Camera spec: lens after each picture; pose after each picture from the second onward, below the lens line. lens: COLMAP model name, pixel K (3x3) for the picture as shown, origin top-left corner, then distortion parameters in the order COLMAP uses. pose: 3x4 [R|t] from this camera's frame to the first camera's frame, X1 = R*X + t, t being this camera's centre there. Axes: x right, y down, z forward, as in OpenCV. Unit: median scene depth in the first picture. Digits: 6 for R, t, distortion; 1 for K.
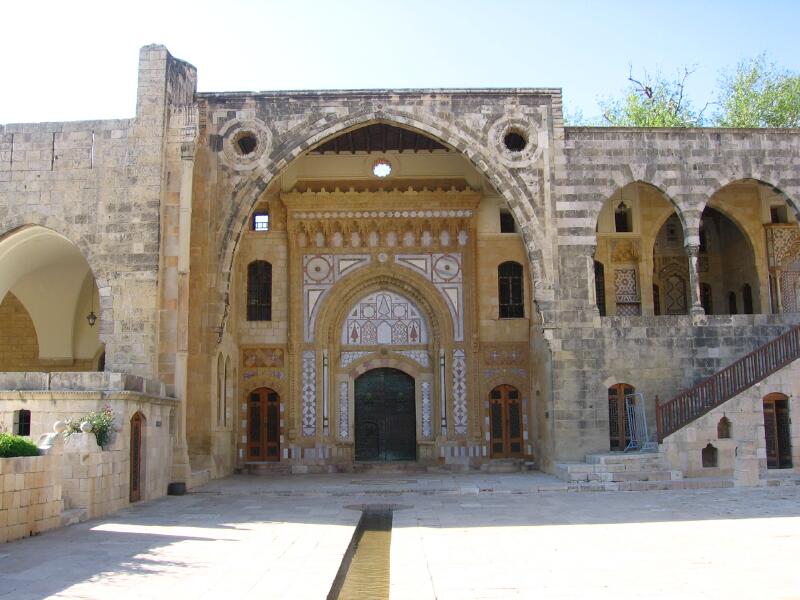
lens RADIAL K [[859.0, 0, 400.0], [0, 859.0, 305.3], [0, 0, 1]] dist [-0.144491, 0.000000]
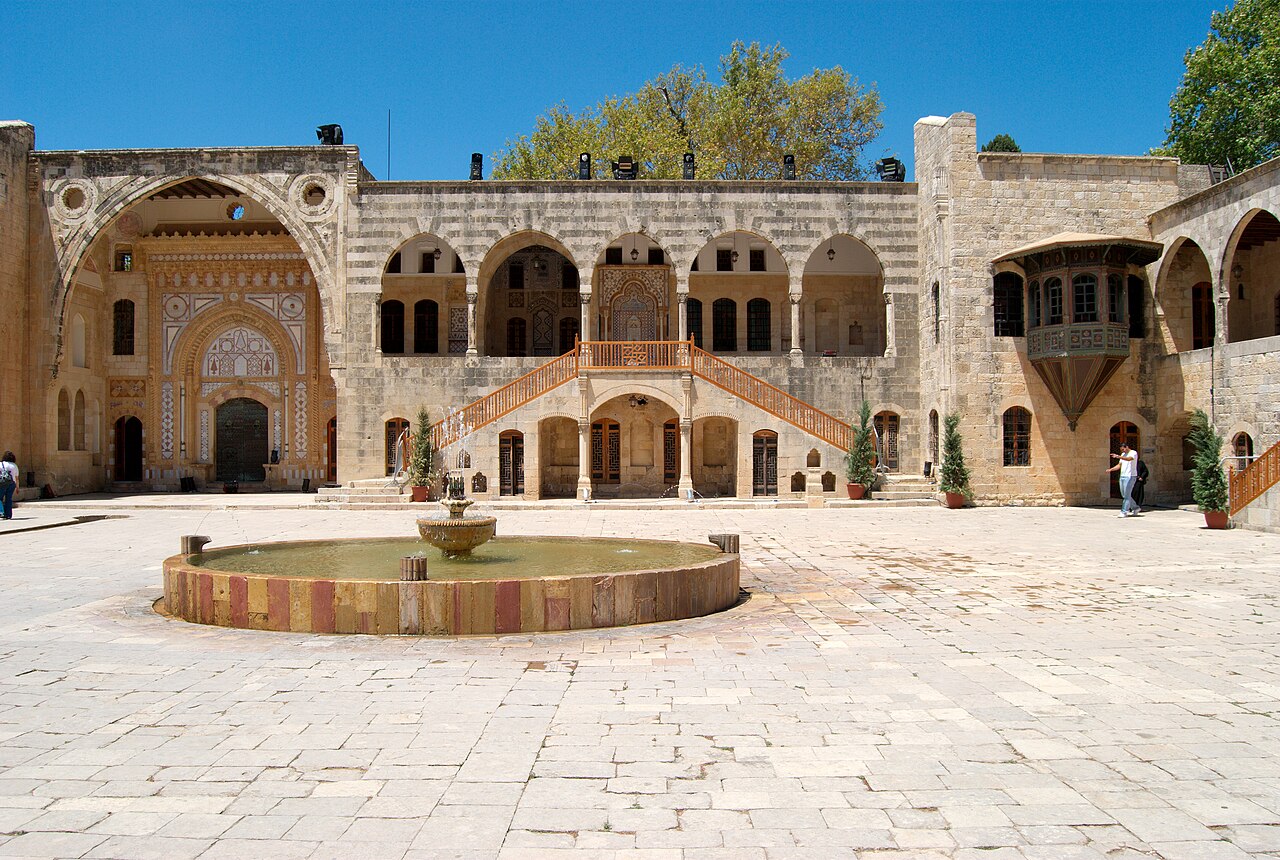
lens RADIAL K [[1044.1, 0, 633.9], [0, 1044.1, 436.2], [0, 0, 1]] dist [-0.062535, -0.006123]
pose [[0.999953, 0.009681, 0.000999, 0.548448], [-0.009727, 0.990688, 0.135802, -0.071380], [0.000325, -0.135805, 0.990736, -0.360816]]
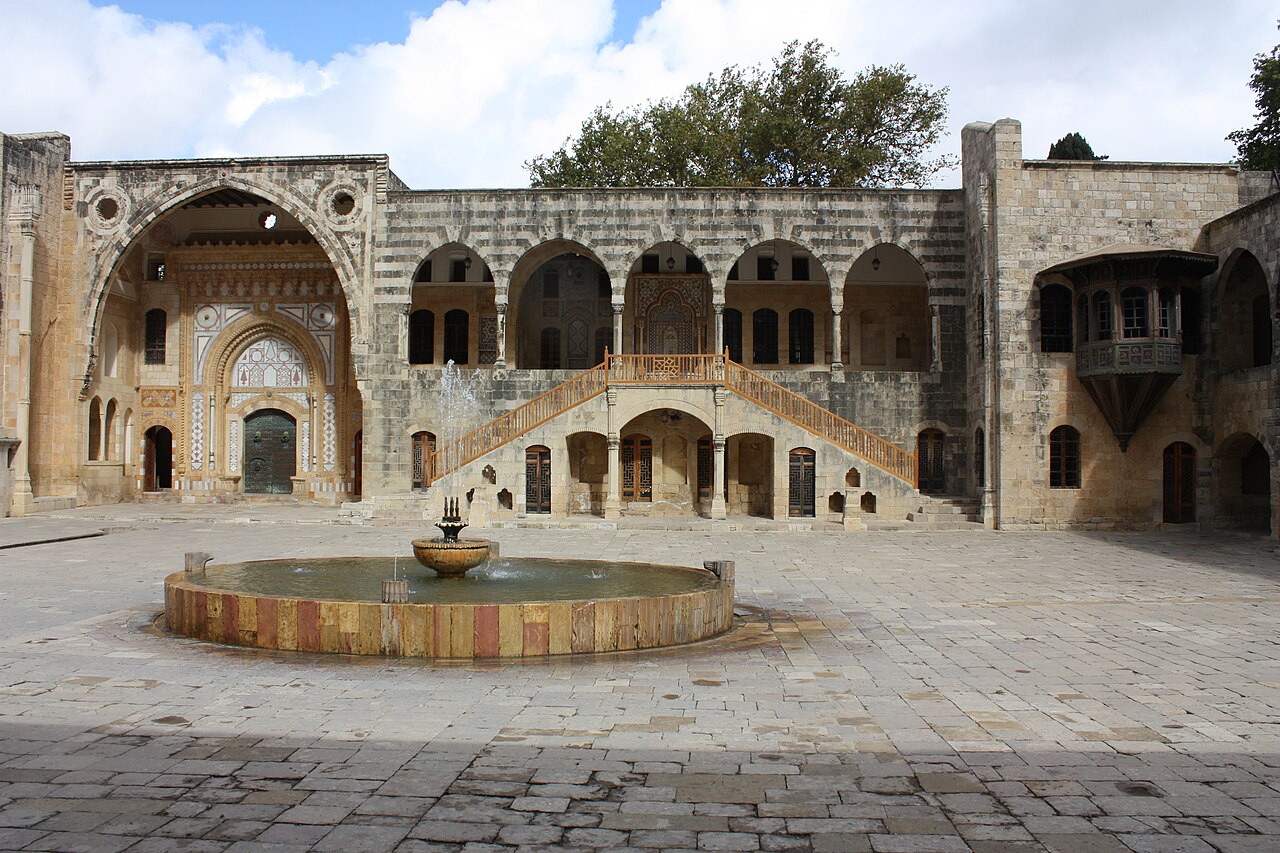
lens RADIAL K [[1113.7, 0, 632.8], [0, 1113.7, 429.3], [0, 0, 1]] dist [-0.135851, 0.104015]
pose [[0.998120, 0.018041, -0.058580, 0.588119], [-0.010795, 0.992504, 0.121733, -0.084280], [0.060337, -0.120871, 0.990833, -0.390880]]
